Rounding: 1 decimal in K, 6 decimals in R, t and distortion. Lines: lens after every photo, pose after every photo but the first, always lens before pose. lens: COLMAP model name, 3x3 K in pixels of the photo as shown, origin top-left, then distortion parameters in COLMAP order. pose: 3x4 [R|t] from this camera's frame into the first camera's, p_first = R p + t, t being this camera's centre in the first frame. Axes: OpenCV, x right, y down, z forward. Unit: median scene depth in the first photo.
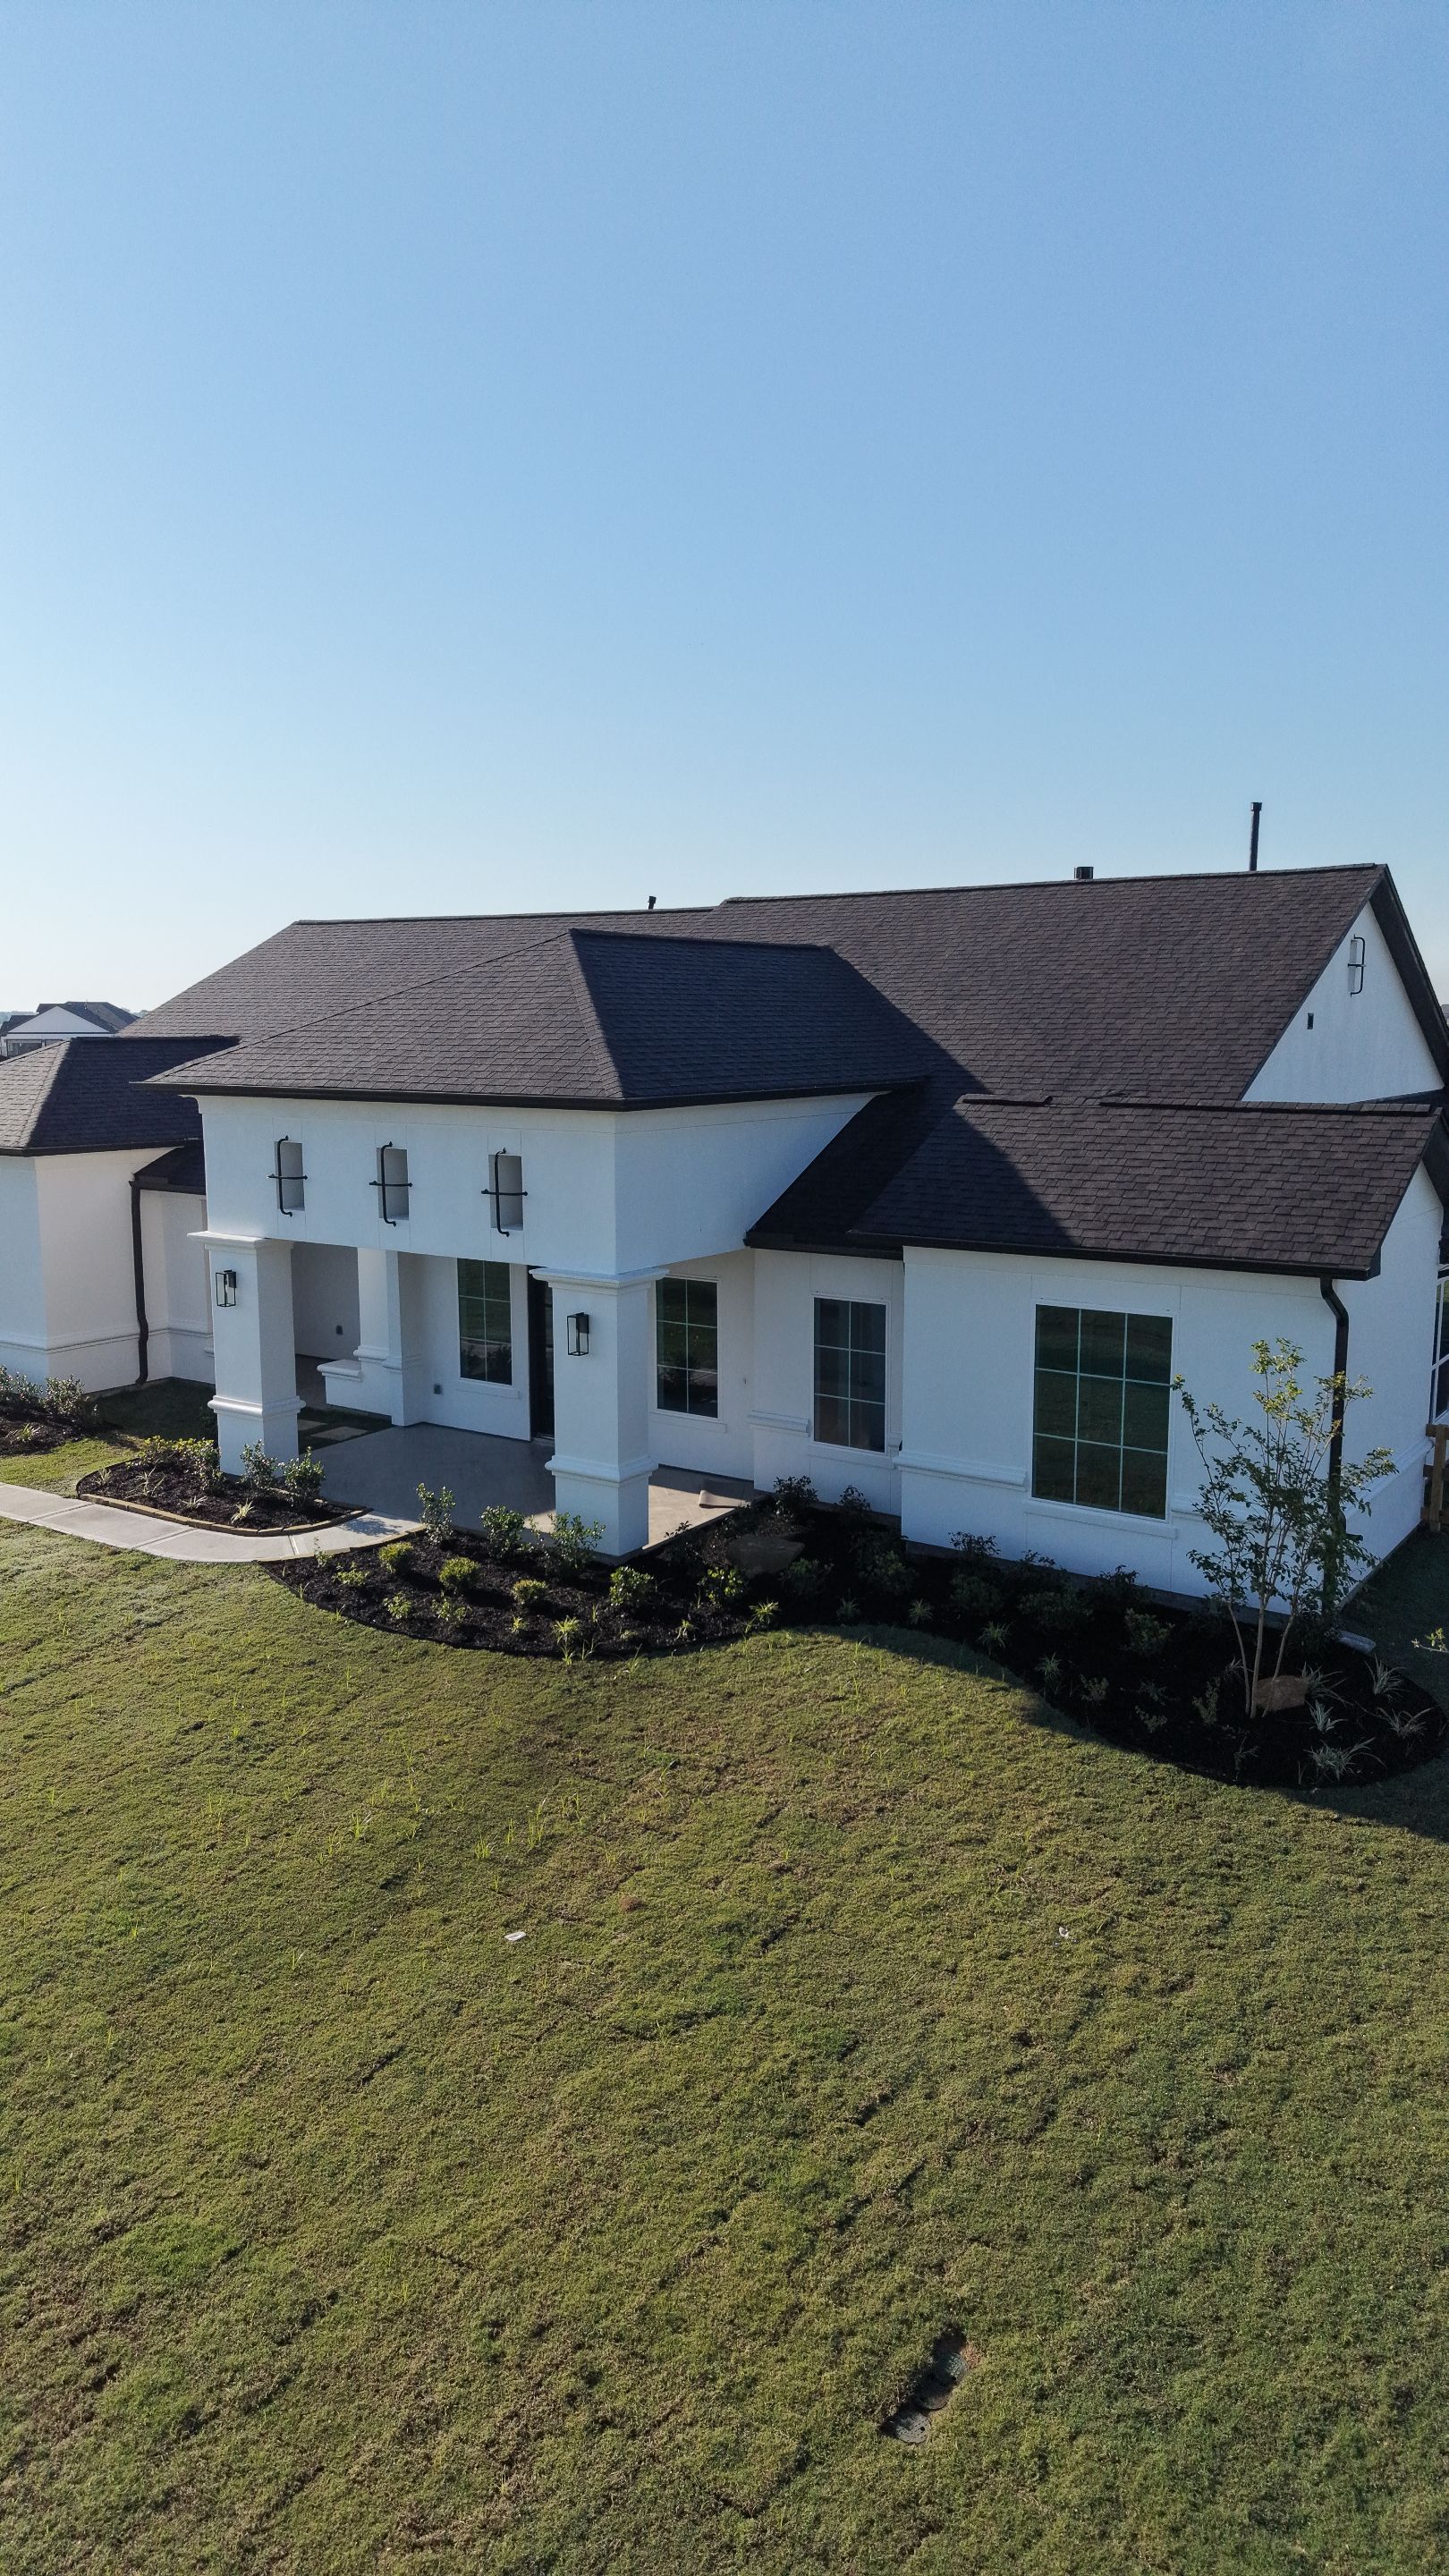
lens RADIAL K [[1726.7, 0, 718.5], [0, 1726.7, 1285.6], [0, 0, 1]] dist [0.021962, -0.025858]
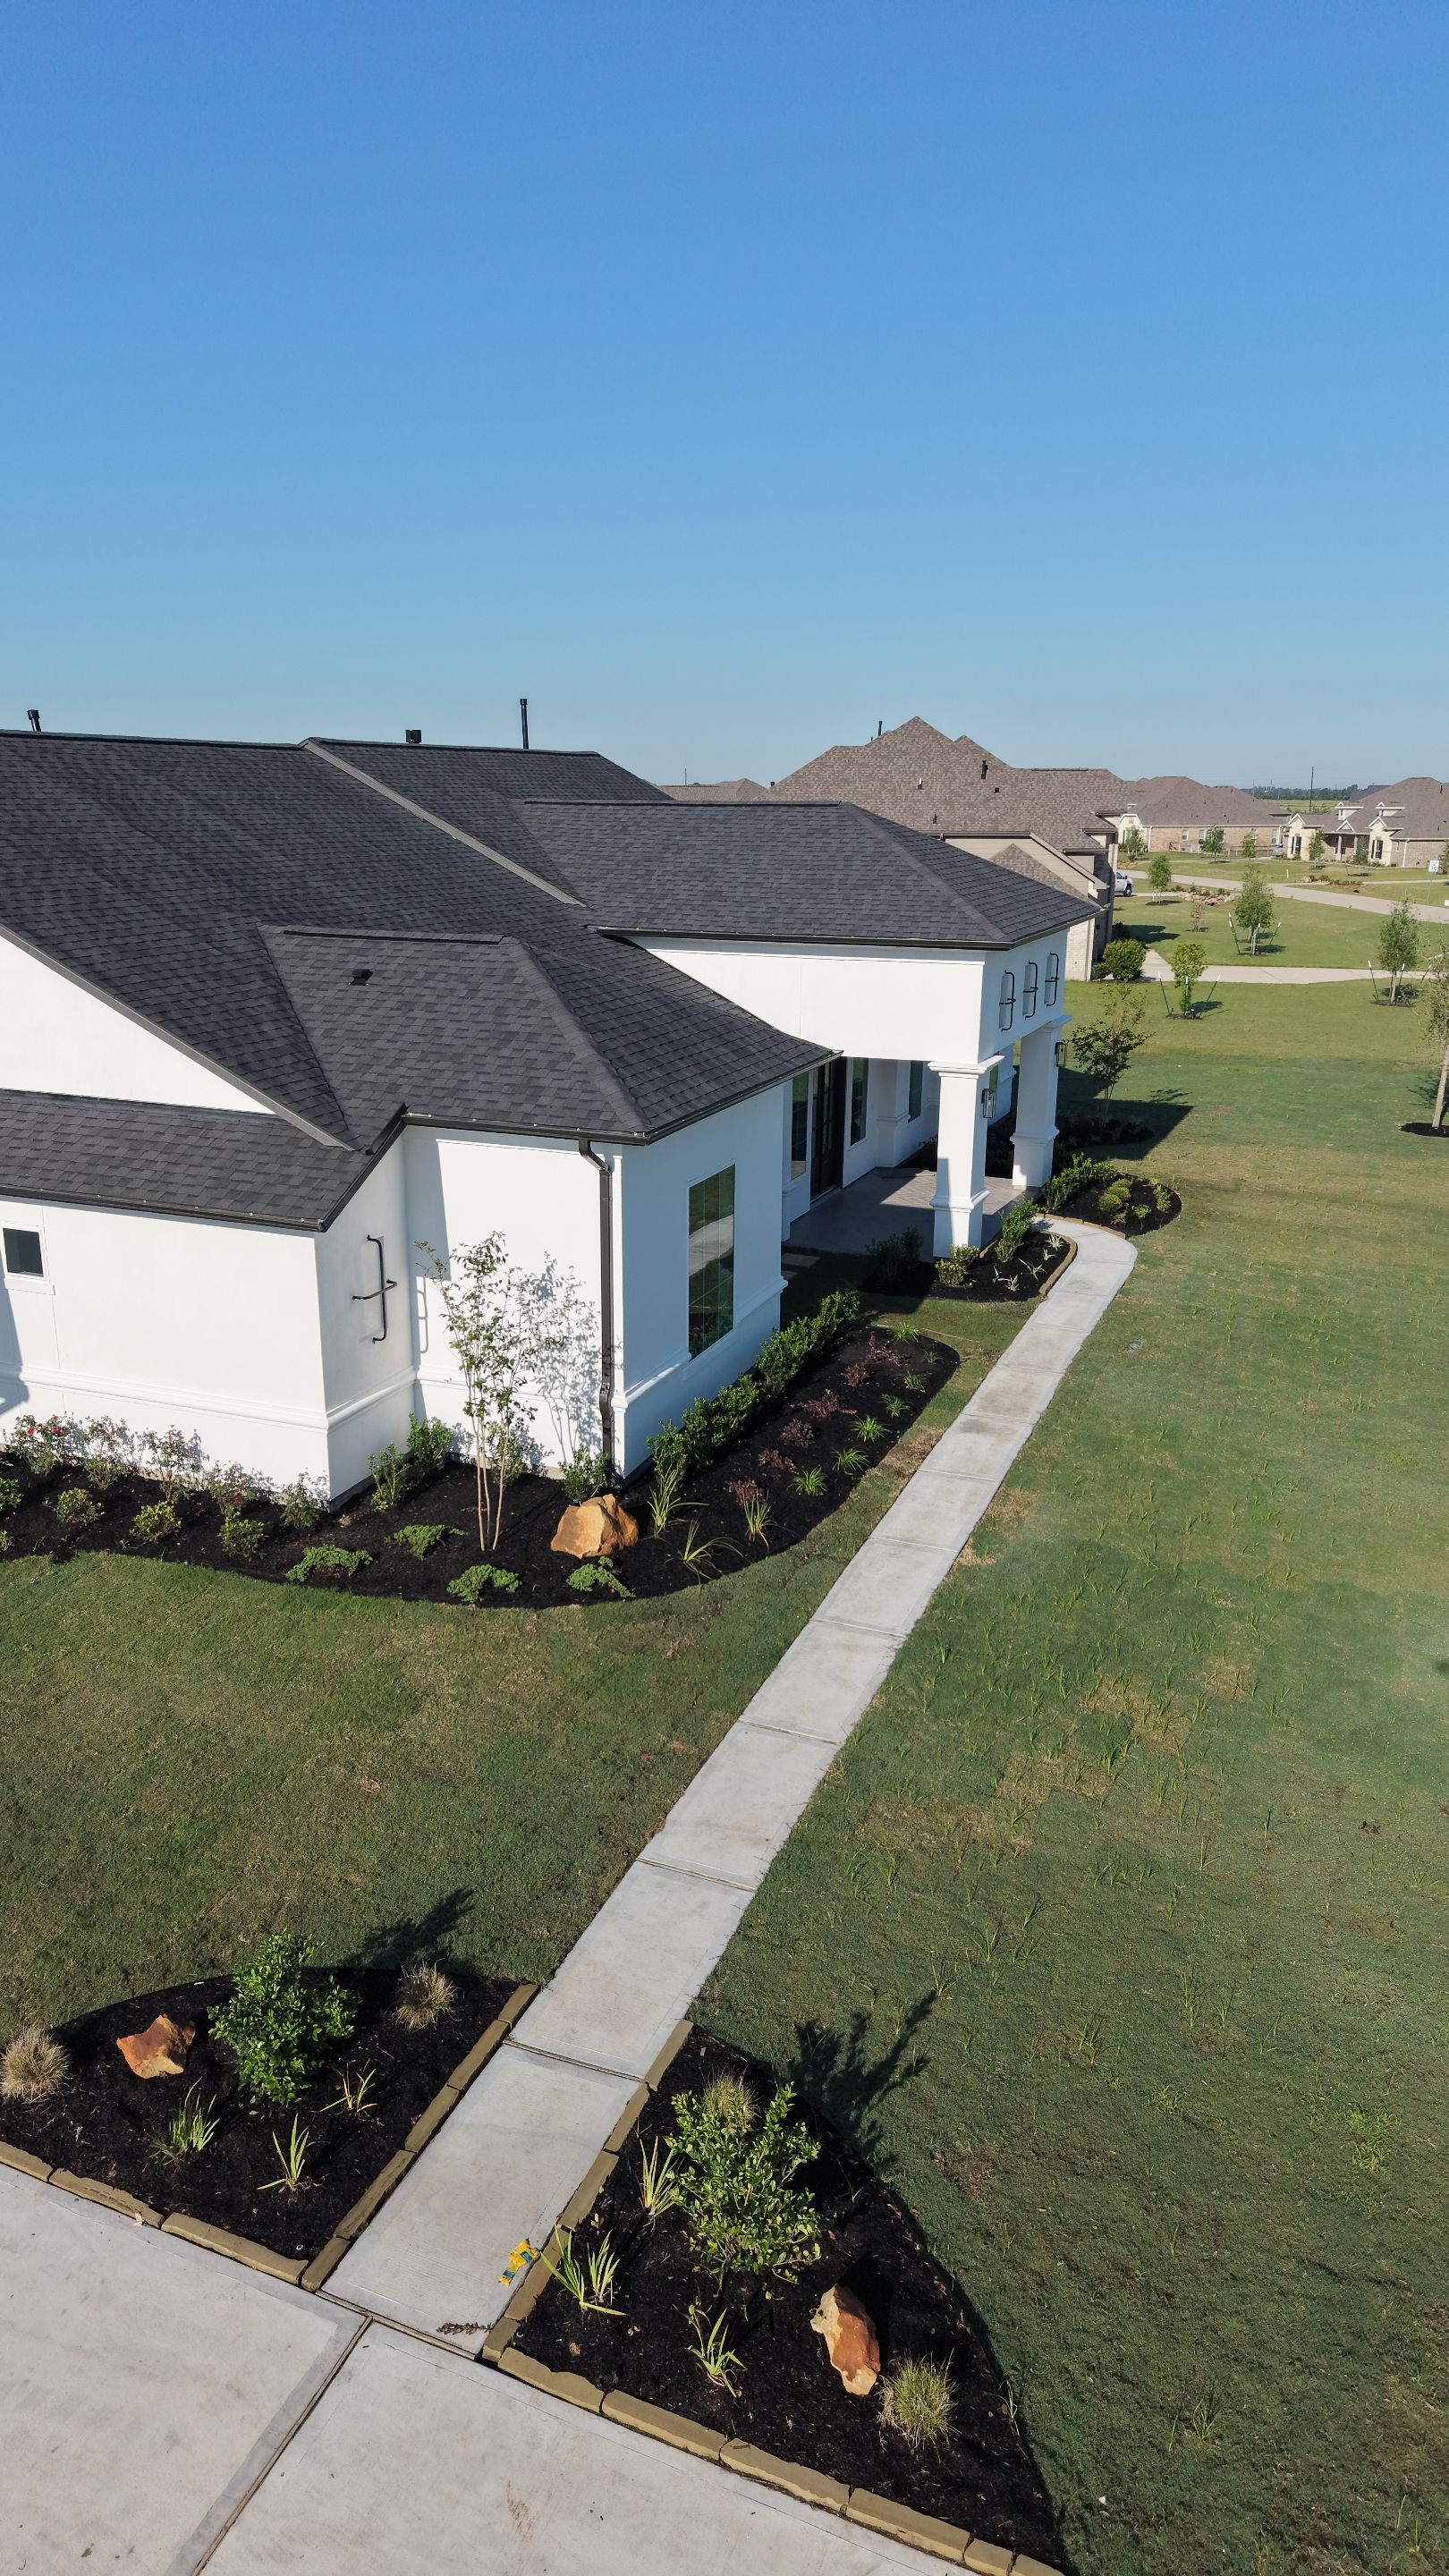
lens RADIAL K [[1705.7, 0, 718.6], [0, 1705.7, 1294.9], [0, 0, 1]] dist [0.102135, -0.164295]
pose [[-0.218866, -0.273234, 0.936718, -1.858090], [0.147010, 0.939801, 0.308483, -0.358711], [-0.964617, 0.205223, -0.165523, 1.837922]]
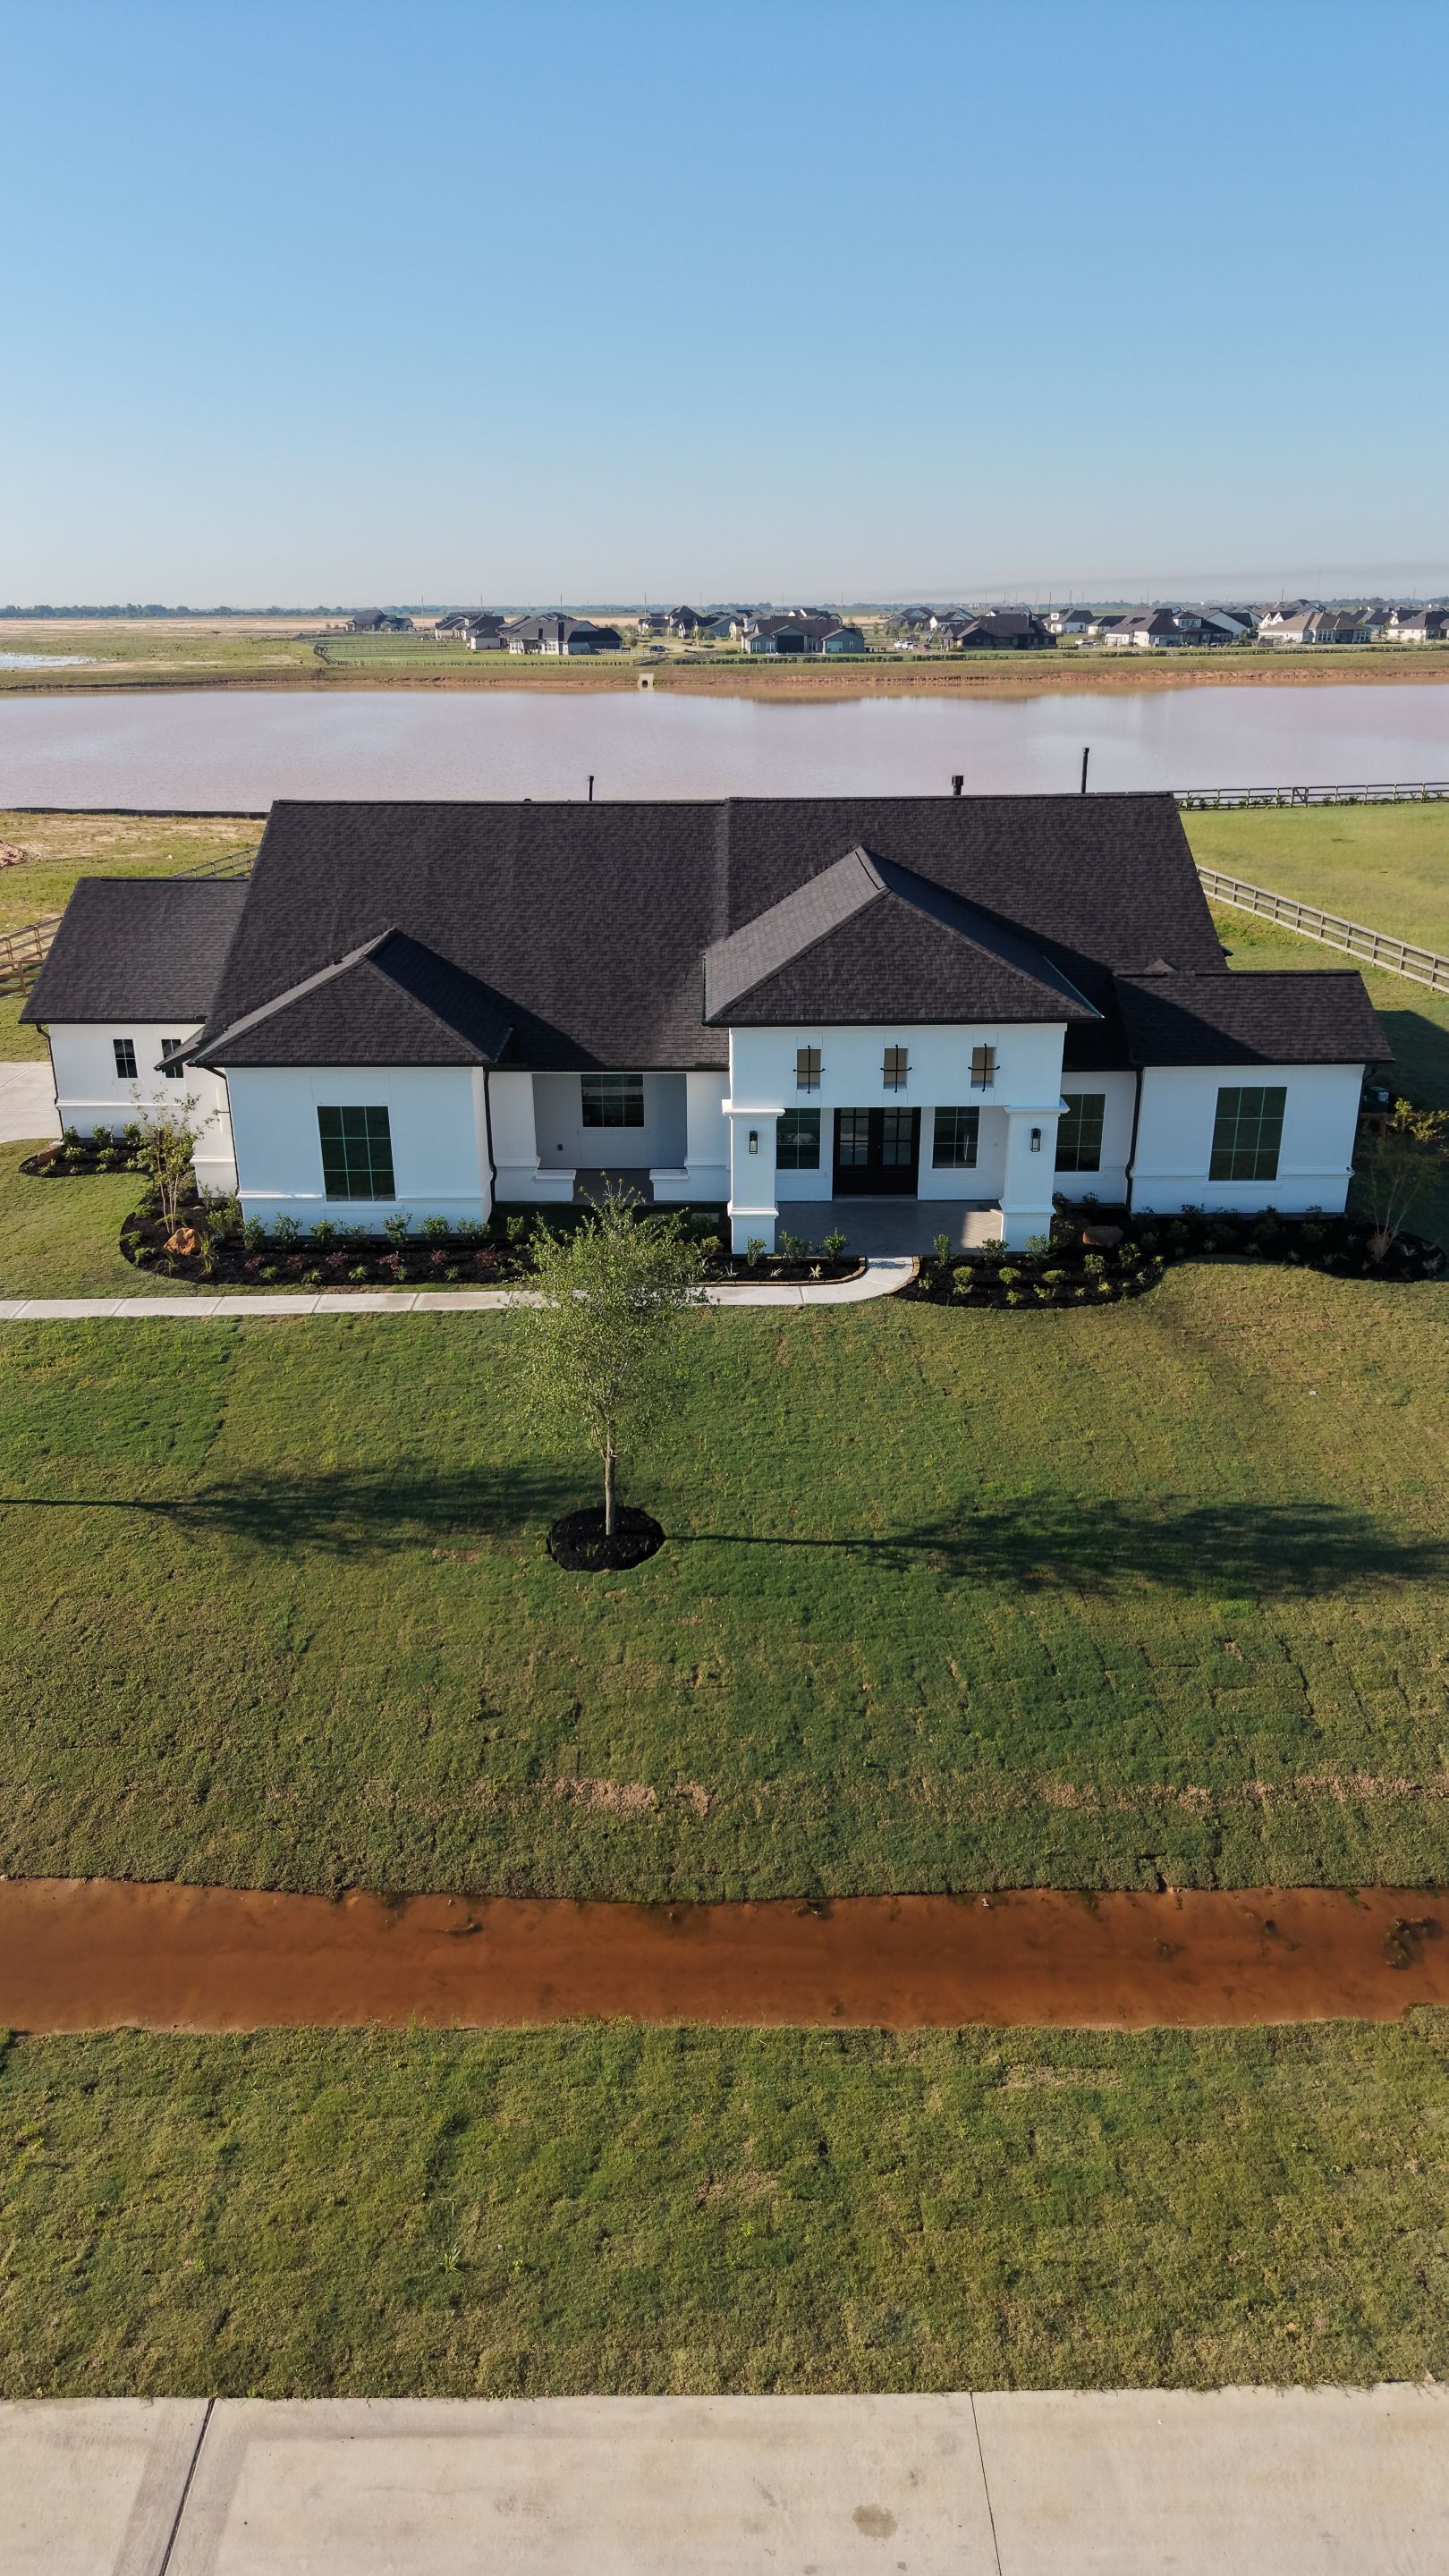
lens RADIAL K [[1694.5, 0, 718.7], [0, 1694.5, 1294.6], [0, 0, 1]] dist [0.143278, -0.228790]
pose [[0.824536, -0.213915, 0.523814, -1.513962], [0.092710, 0.964344, 0.247884, -0.331455], [-0.558162, -0.155827, 0.814968, -0.379730]]
